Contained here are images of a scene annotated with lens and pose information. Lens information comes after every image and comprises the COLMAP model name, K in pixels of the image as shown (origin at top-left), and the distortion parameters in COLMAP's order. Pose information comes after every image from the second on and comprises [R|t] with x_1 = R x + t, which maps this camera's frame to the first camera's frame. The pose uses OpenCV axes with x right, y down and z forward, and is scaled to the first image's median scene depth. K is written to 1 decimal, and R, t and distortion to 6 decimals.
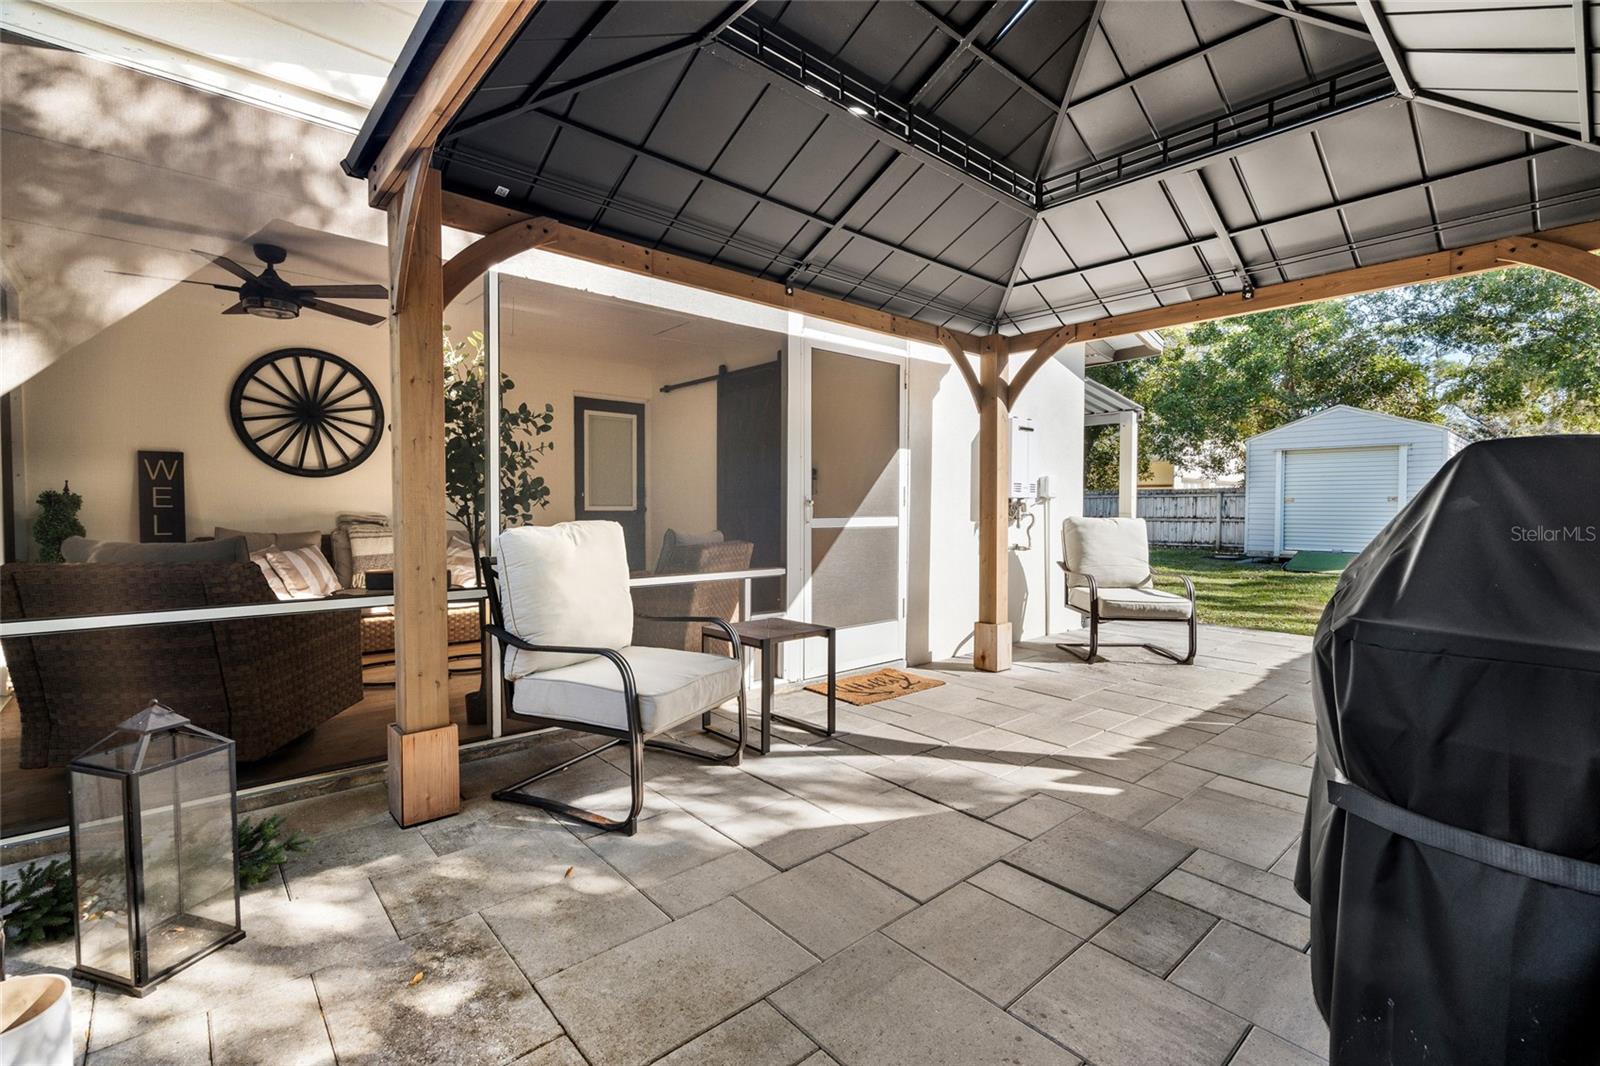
lens RADIAL K [[732.2, 0, 806.6], [0, 732.2, 534.0], [0, 0, 1]] dist [-0.005212, 0.002867]
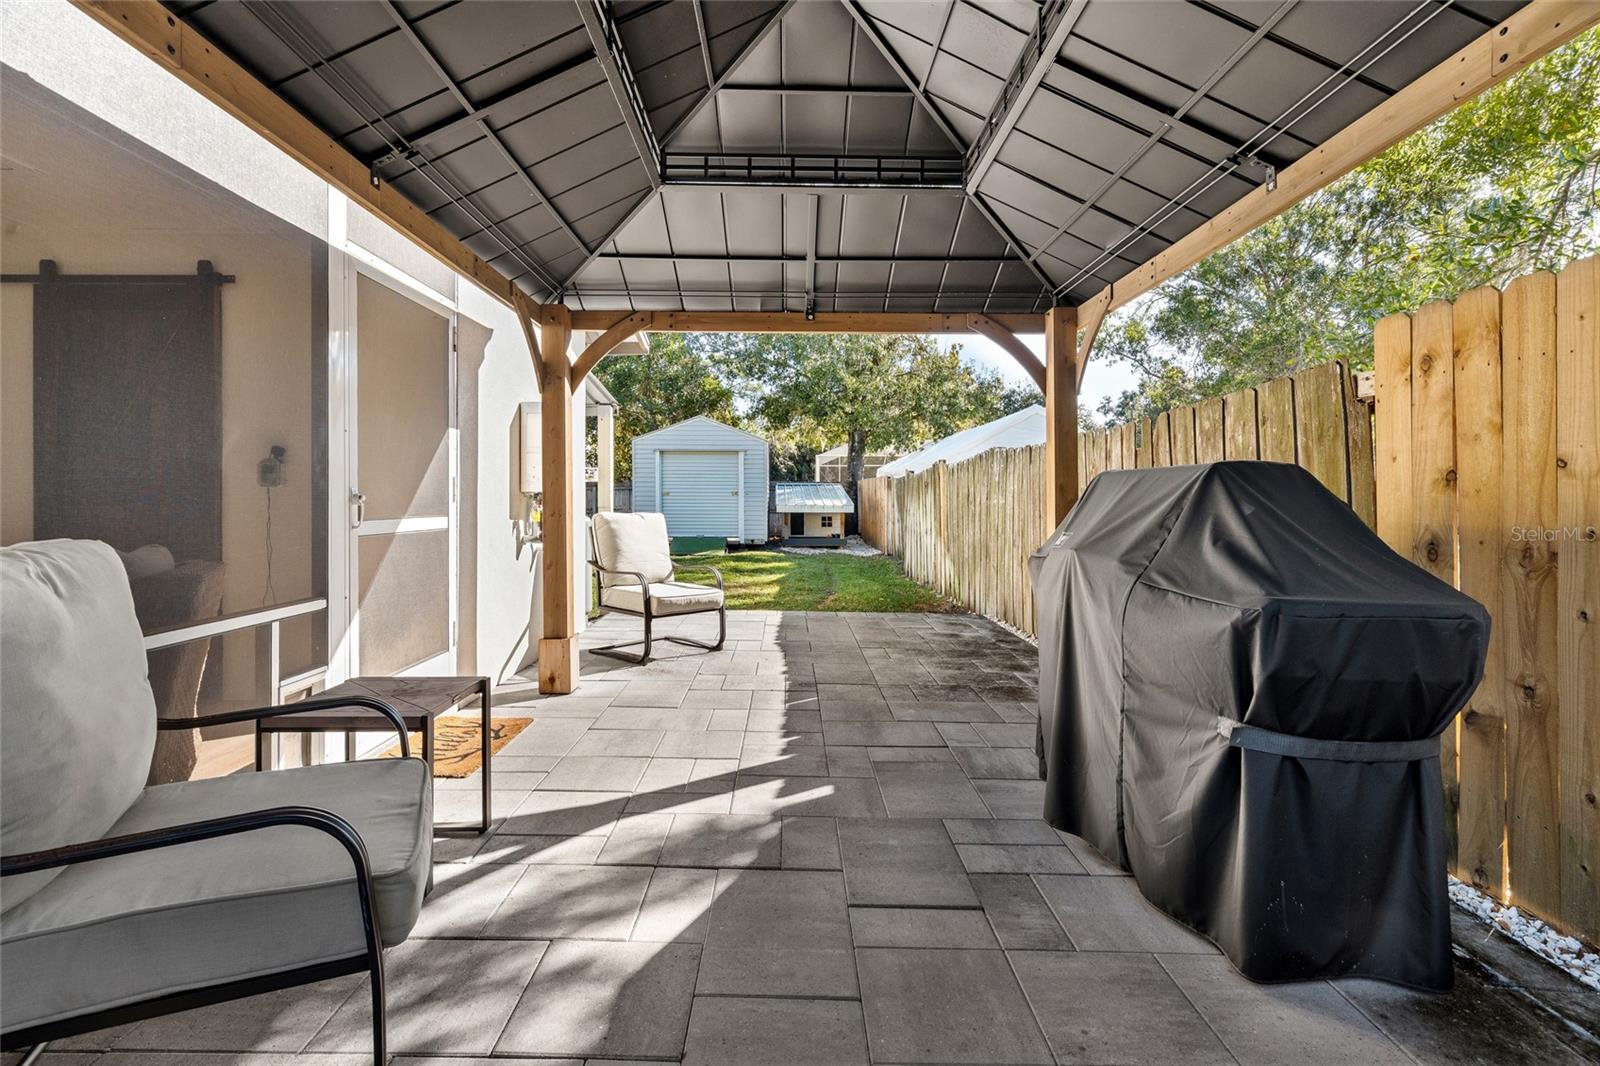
lens RADIAL K [[732.2, 0, 806.7], [0, 732.2, 507.8], [0, 0, 1]] dist [-0.005212, 0.002867]
pose [[0.651089, -0.007946, 0.758960, -0.212755], [0.025896, 0.999596, -0.011750, -0.013394], [-0.758560, 0.027304, 0.651031, 0.216750]]
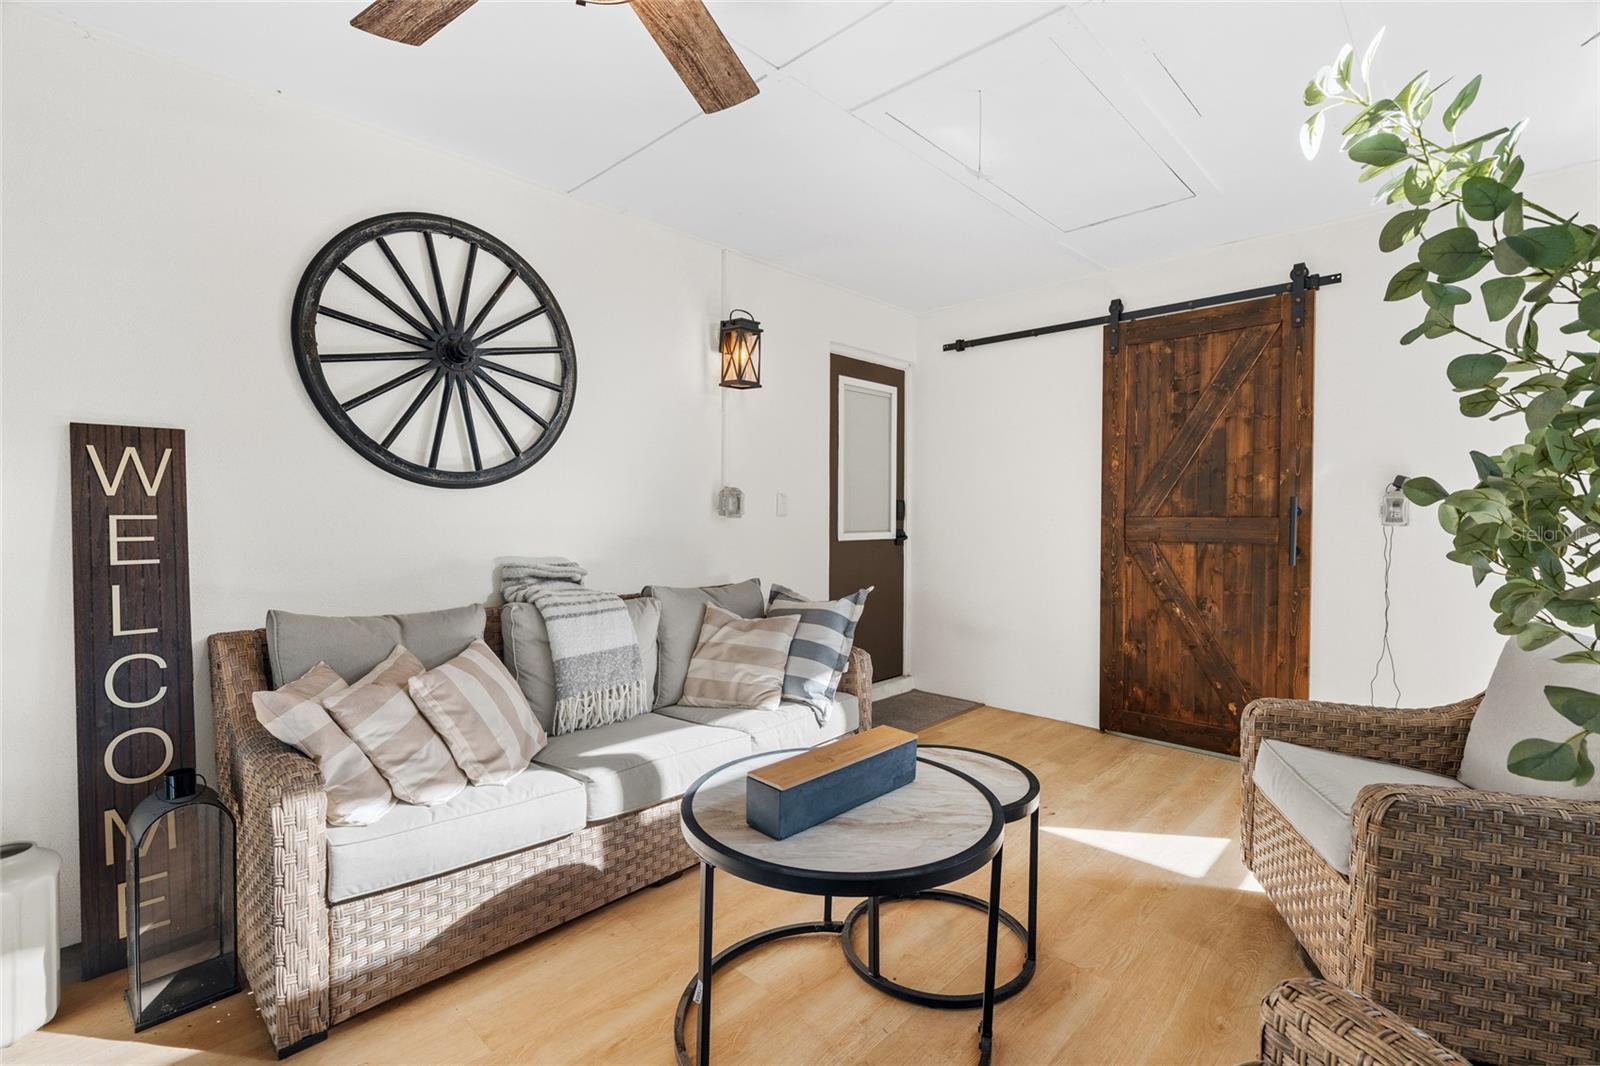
lens RADIAL K [[732.2, 0, 807.7], [0, 732.2, 531.0], [0, 0, 1]] dist [-0.005212, 0.002867]
pose [[0.996648, -0.000957, 0.081806, -0.546970], [0.001435, 0.999982, -0.005788, -0.053082], [-0.081799, 0.005886, 0.996631, 0.570001]]
